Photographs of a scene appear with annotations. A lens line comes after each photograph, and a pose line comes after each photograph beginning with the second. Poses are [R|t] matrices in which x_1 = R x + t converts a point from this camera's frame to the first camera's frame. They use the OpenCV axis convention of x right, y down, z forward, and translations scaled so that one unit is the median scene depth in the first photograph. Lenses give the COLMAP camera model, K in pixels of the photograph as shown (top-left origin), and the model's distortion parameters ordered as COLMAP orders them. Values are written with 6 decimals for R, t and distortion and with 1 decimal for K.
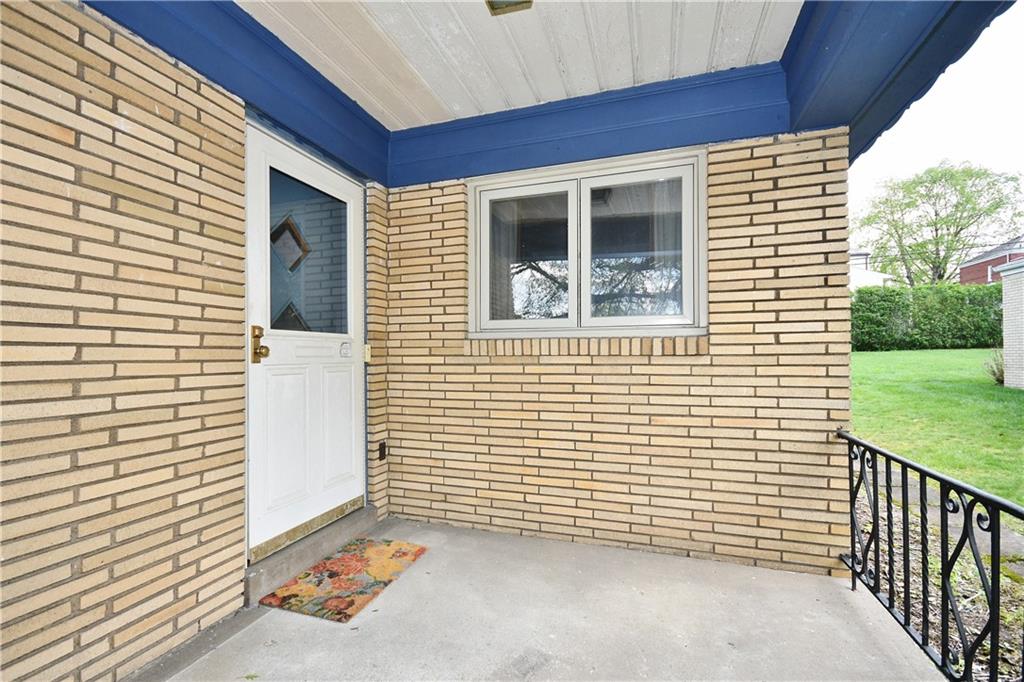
lens RADIAL K [[470.5, 0, 511.8], [0, 470.5, 346.4], [0, 0, 1]] dist [-0.002558, -0.000303]
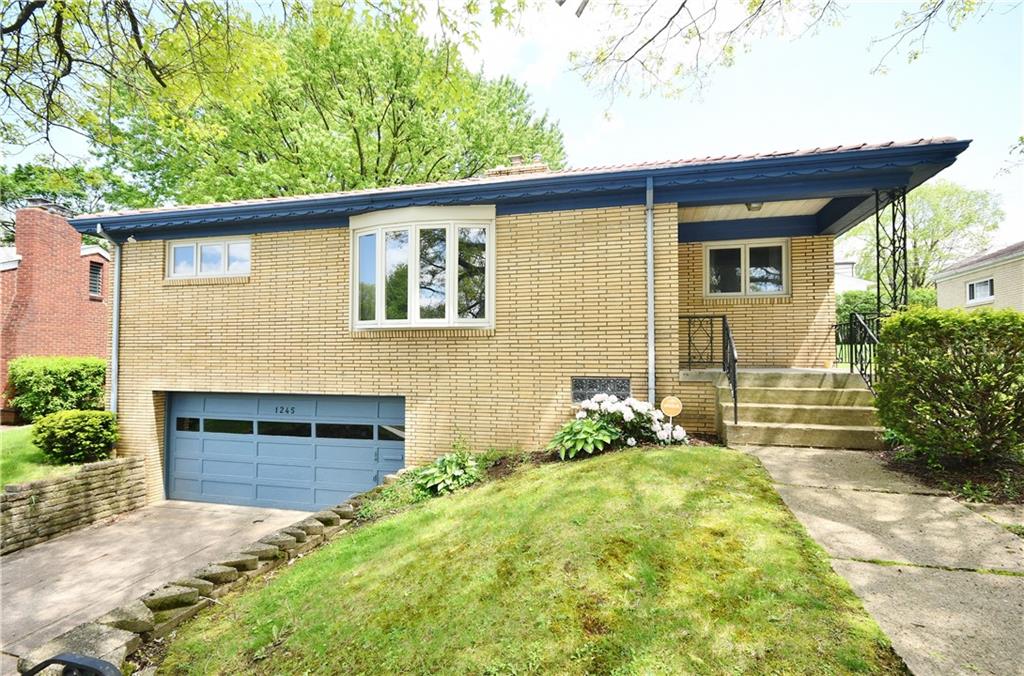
lens RADIAL K [[518.2, 0, 510.1], [0, 518.2, 340.8], [0, 0, 1]] dist [0.002780, -0.000157]
pose [[0.998227, 0.012654, 0.058162, -0.101883], [-0.011202, 0.999619, -0.025236, 0.023172], [-0.058459, 0.024539, 0.997988, -0.143918]]
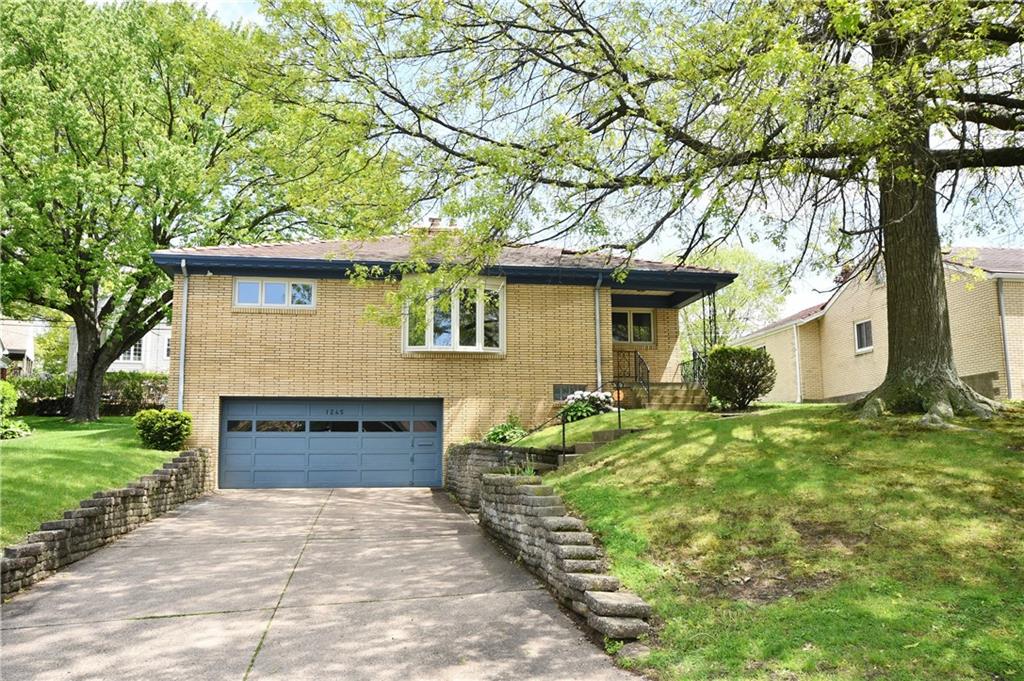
lens RADIAL K [[883.0, 0, 511.9], [0, 883.0, 341.1], [0, 0, 1]] dist [0.006198, 0.000633]
pose [[0.879789, 0.070474, 0.470111, -0.330277], [-0.004884, 0.990238, -0.139304, 0.076718], [-0.475339, 0.120262, 0.871544, -0.398414]]
